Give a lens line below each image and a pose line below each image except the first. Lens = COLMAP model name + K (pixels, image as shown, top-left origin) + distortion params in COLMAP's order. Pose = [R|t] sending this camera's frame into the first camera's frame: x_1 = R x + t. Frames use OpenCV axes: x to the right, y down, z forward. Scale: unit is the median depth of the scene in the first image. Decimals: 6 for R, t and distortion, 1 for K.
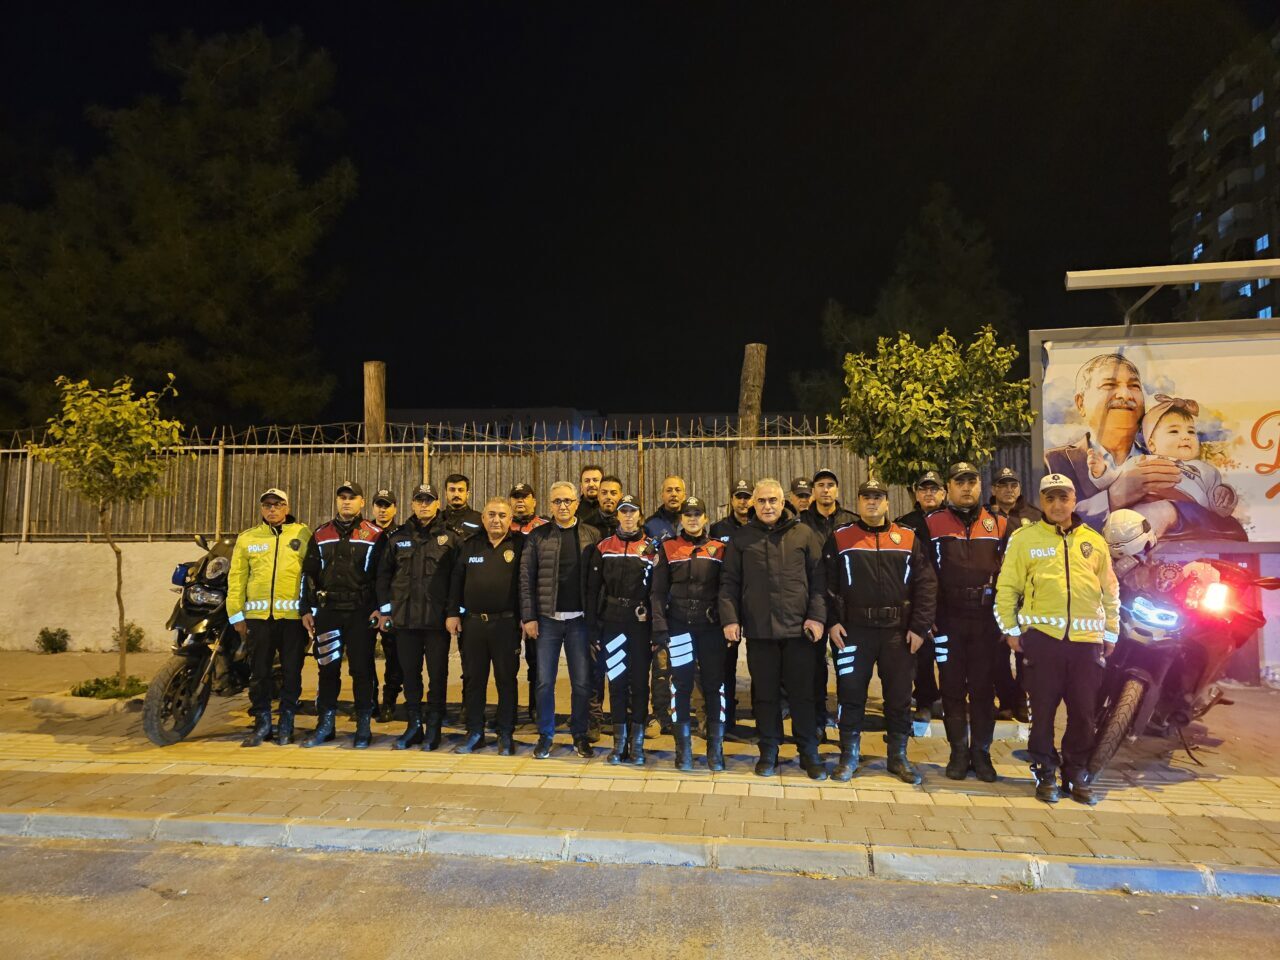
lens RADIAL K [[866.7, 0, 640.0], [0, 866.7, 480.0], [0, 0, 1]] dist [0.004188, 0.001938]
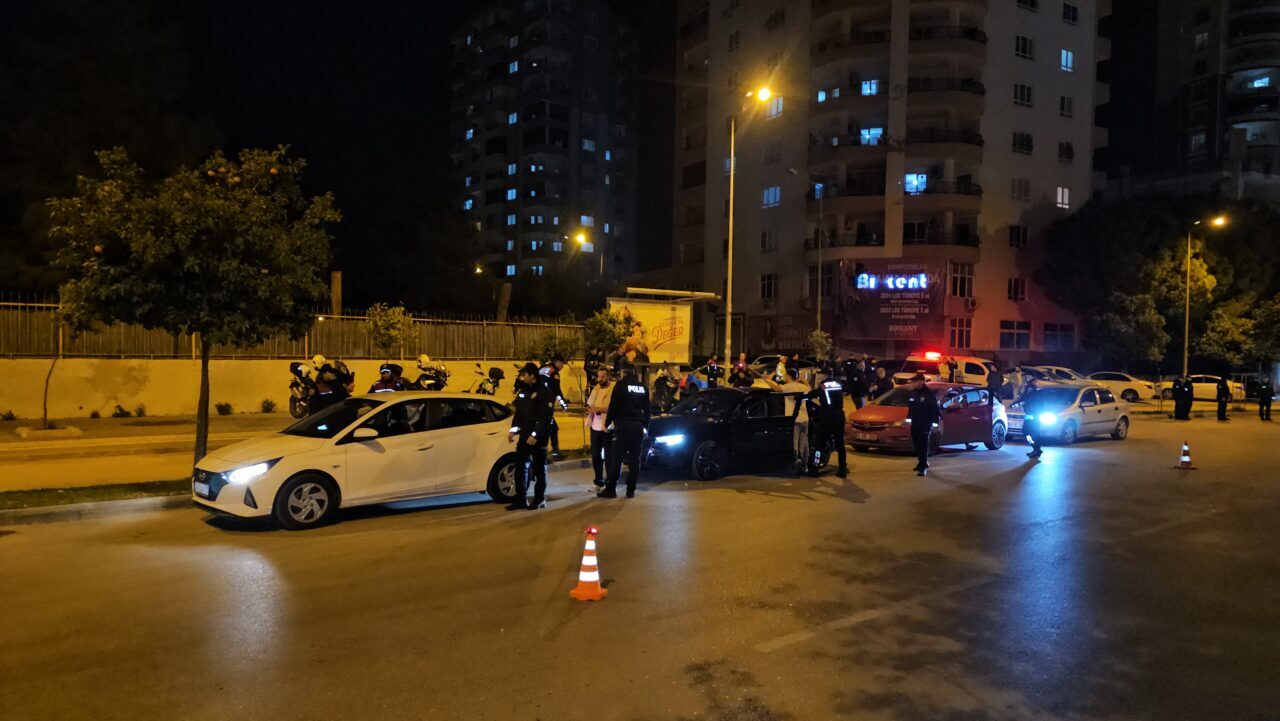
lens RADIAL K [[836.9, 0, 640.0], [0, 836.9, 360.5], [0, 0, 1]] dist [0.004879, -0.037164]
pose [[0.662376, 0.002022, 0.749169, -1.479504], [-0.076734, 0.994920, 0.065160, -0.123256], [-0.745232, -0.100647, 0.659166, -0.959065]]
